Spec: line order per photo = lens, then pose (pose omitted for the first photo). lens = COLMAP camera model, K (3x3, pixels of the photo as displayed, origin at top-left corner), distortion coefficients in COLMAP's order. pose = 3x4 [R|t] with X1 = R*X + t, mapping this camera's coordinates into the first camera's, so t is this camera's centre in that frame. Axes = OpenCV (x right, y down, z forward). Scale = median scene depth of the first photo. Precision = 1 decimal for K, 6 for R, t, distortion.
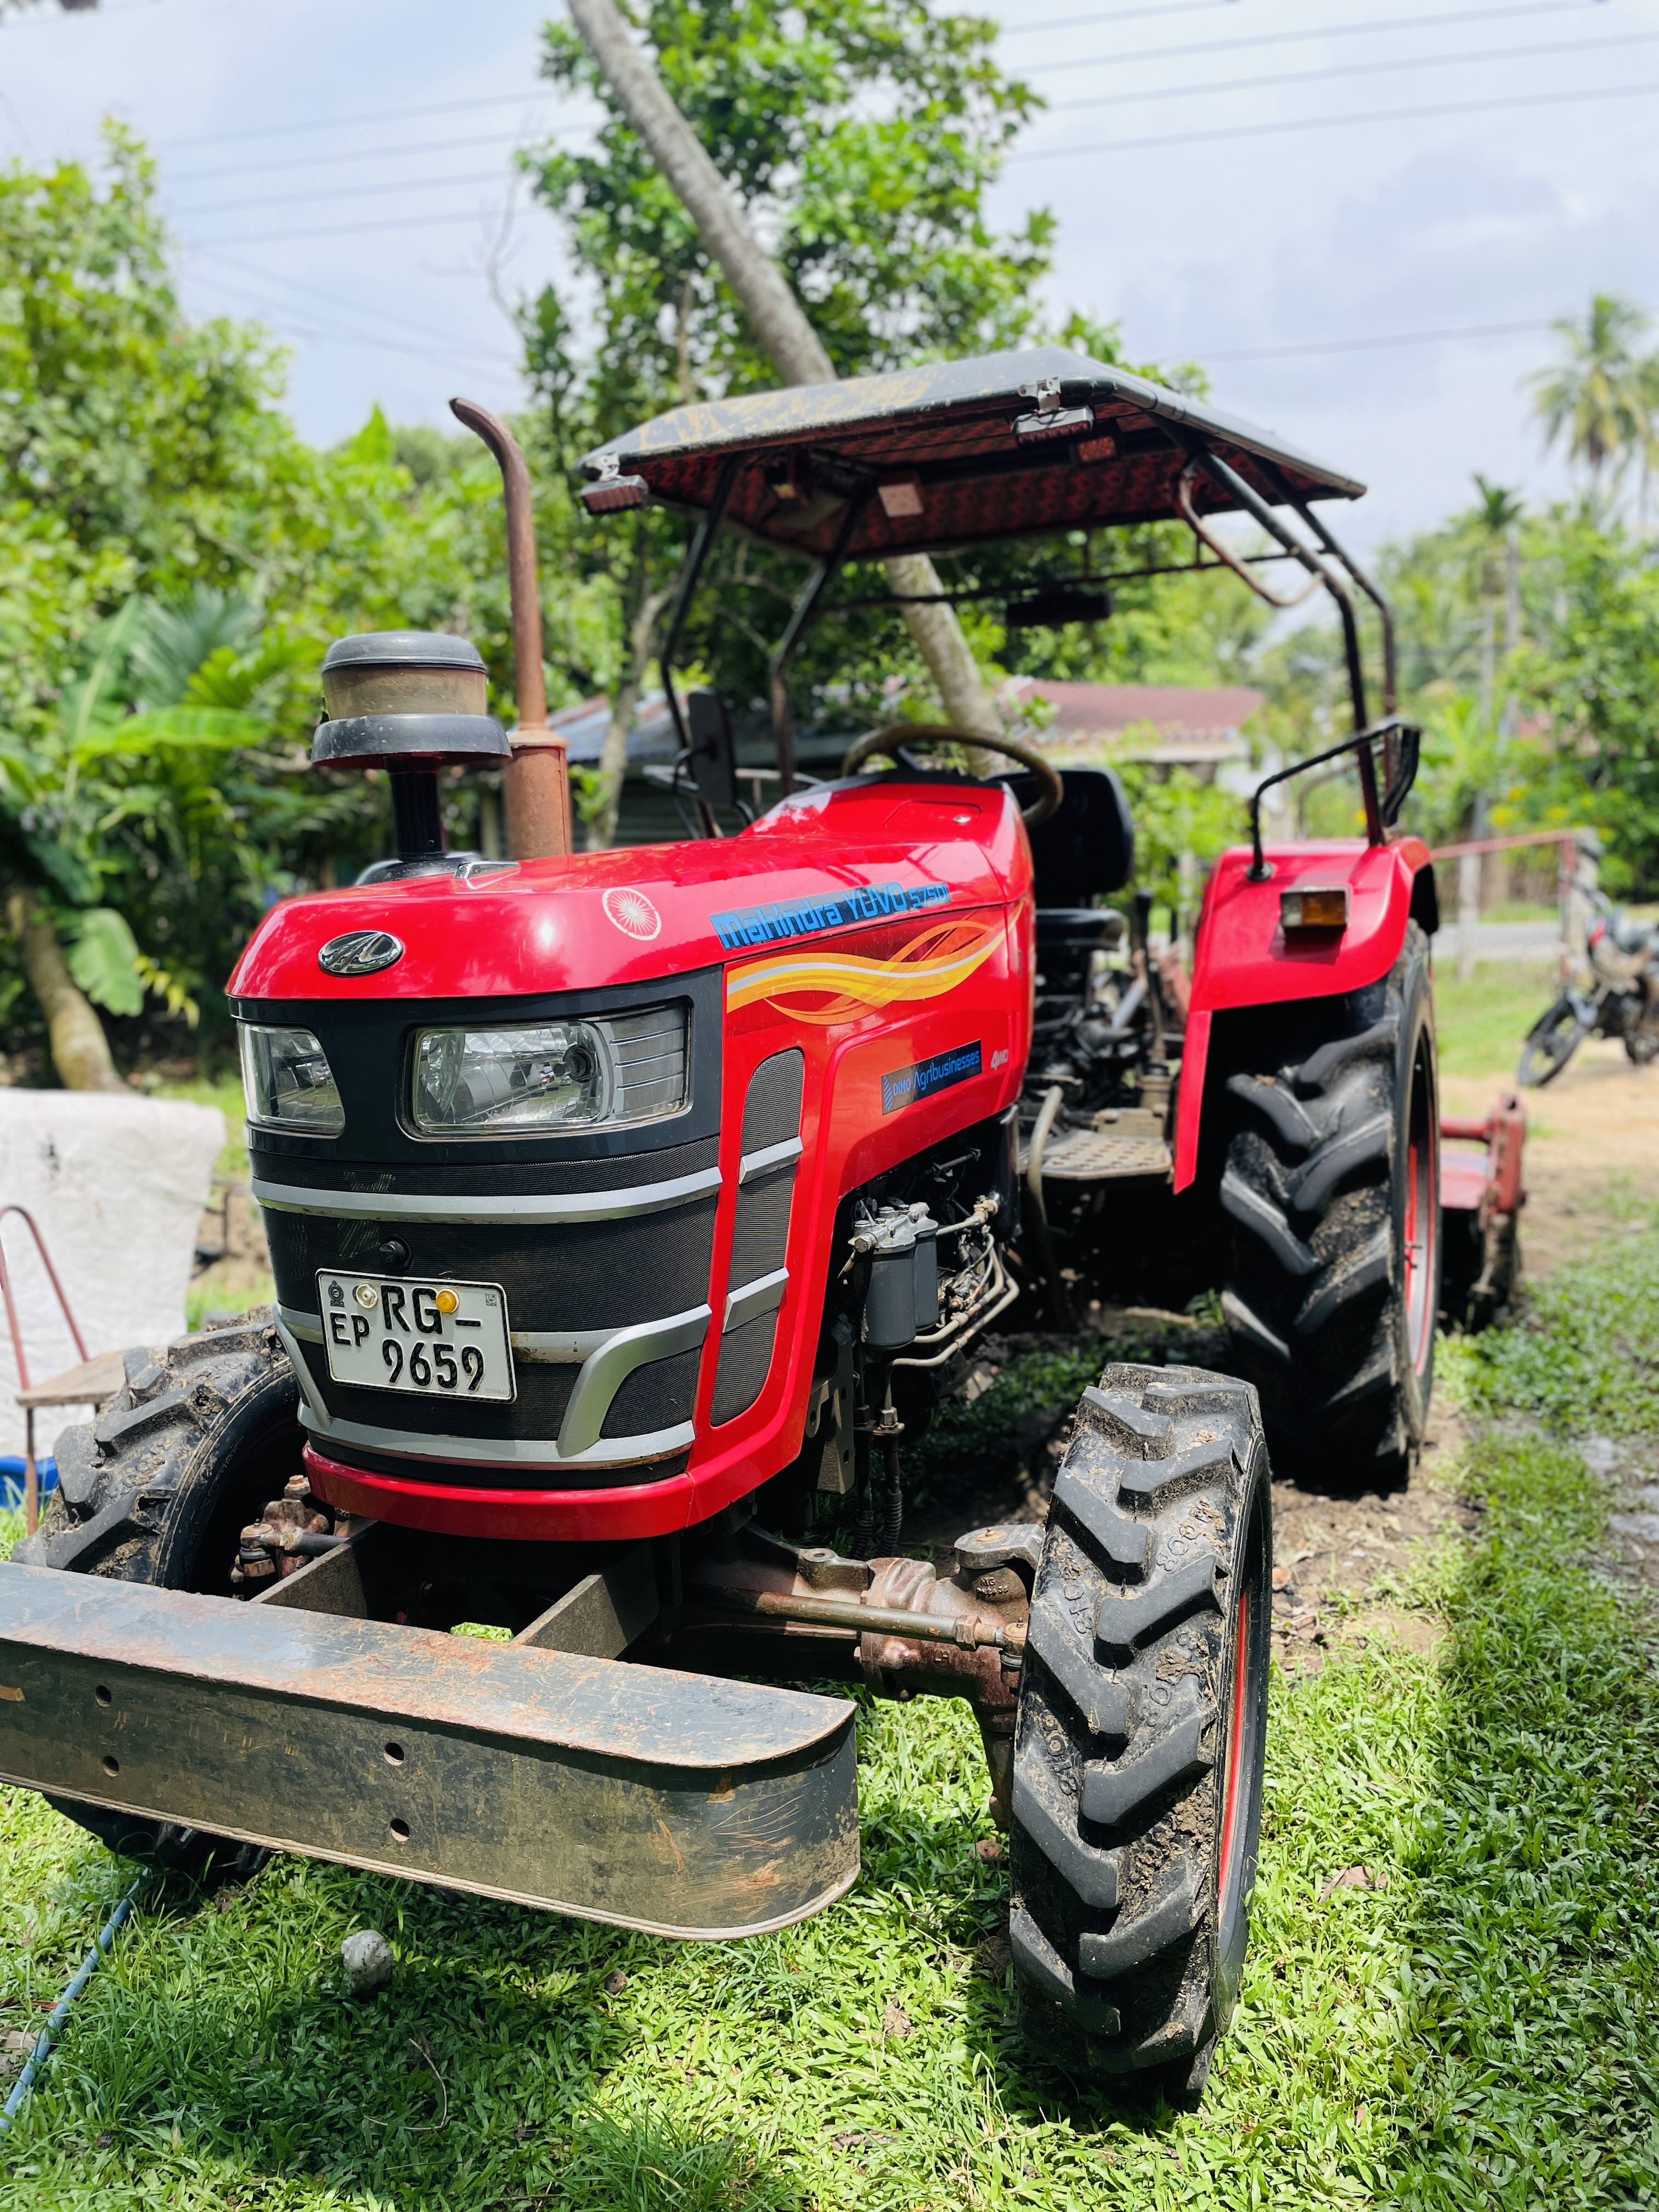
lens RADIAL K [[1601.5, 0, 861.9], [0, 1601.5, 1108.8], [0, 0, 1]] dist [0.027051, -0.004536]
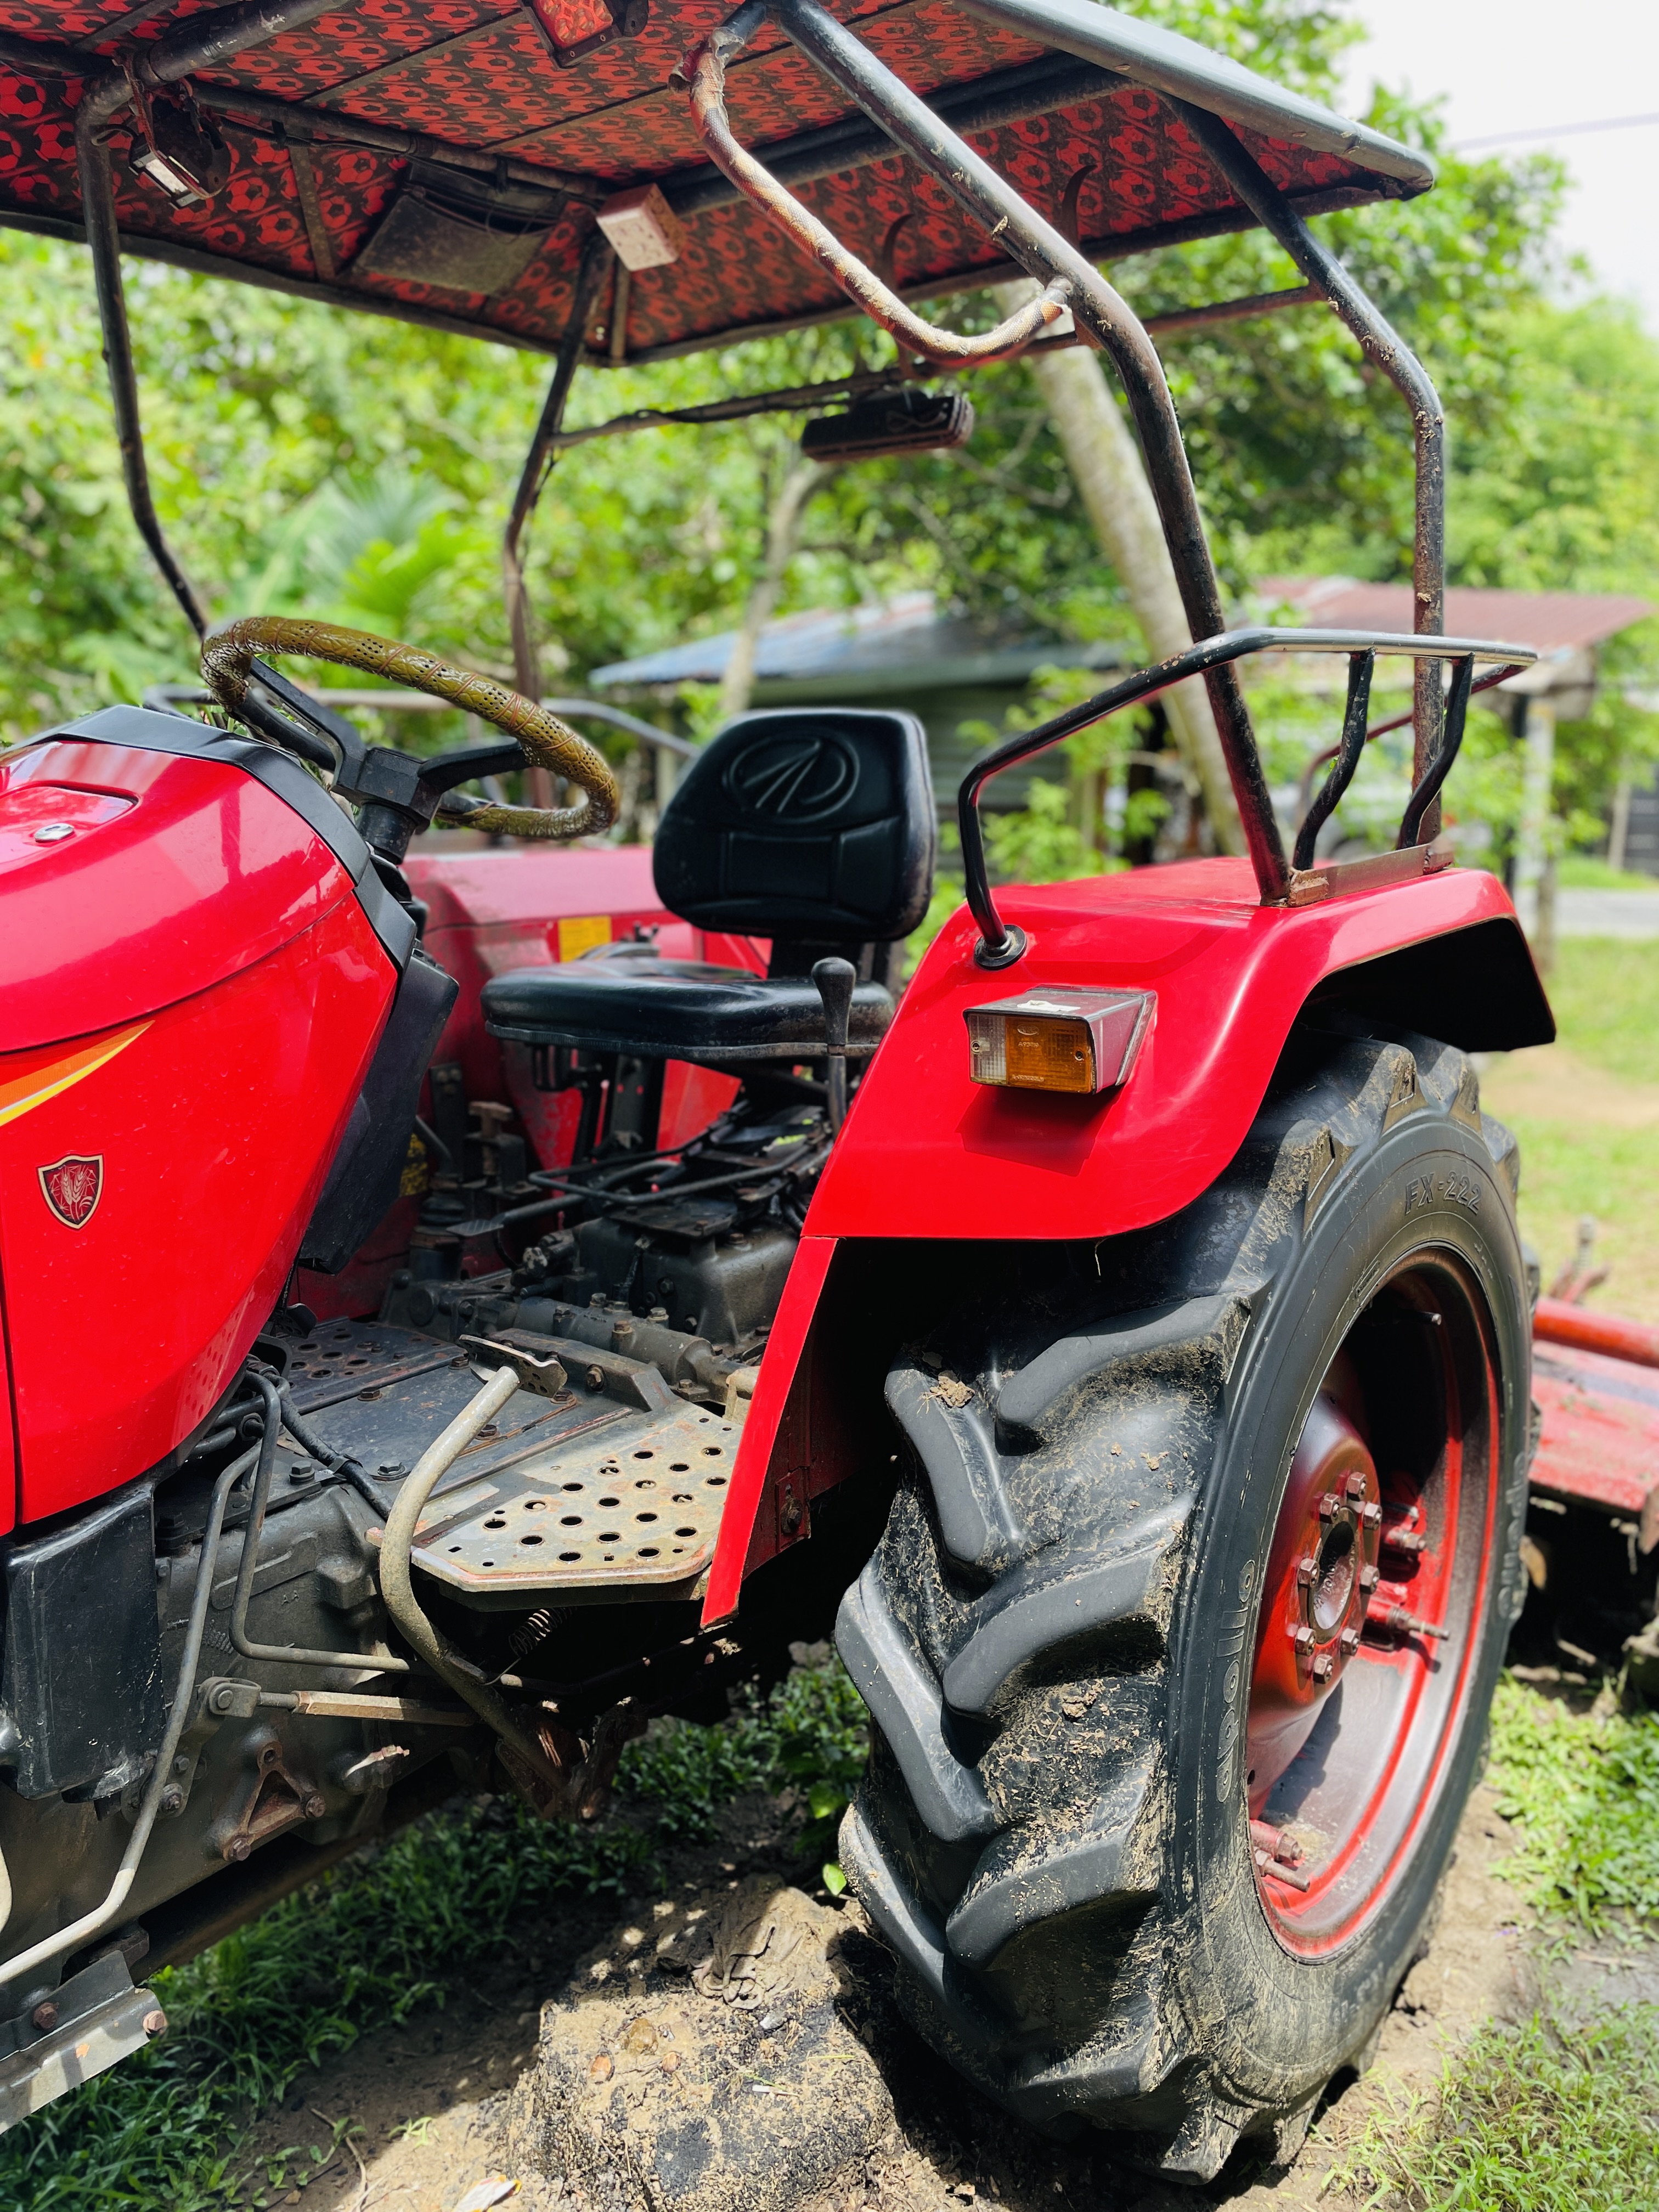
lens RADIAL K [[1601.5, 0, 861.9], [0, 1601.5, 1108.8], [0, 0, 1]] dist [0.027051, -0.004536]
pose [[0.970189, 0.081499, -0.228233, 0.330262], [-0.069395, 0.995748, 0.060580, -0.128898], [0.232200, -0.042936, 0.971720, 0.540083]]
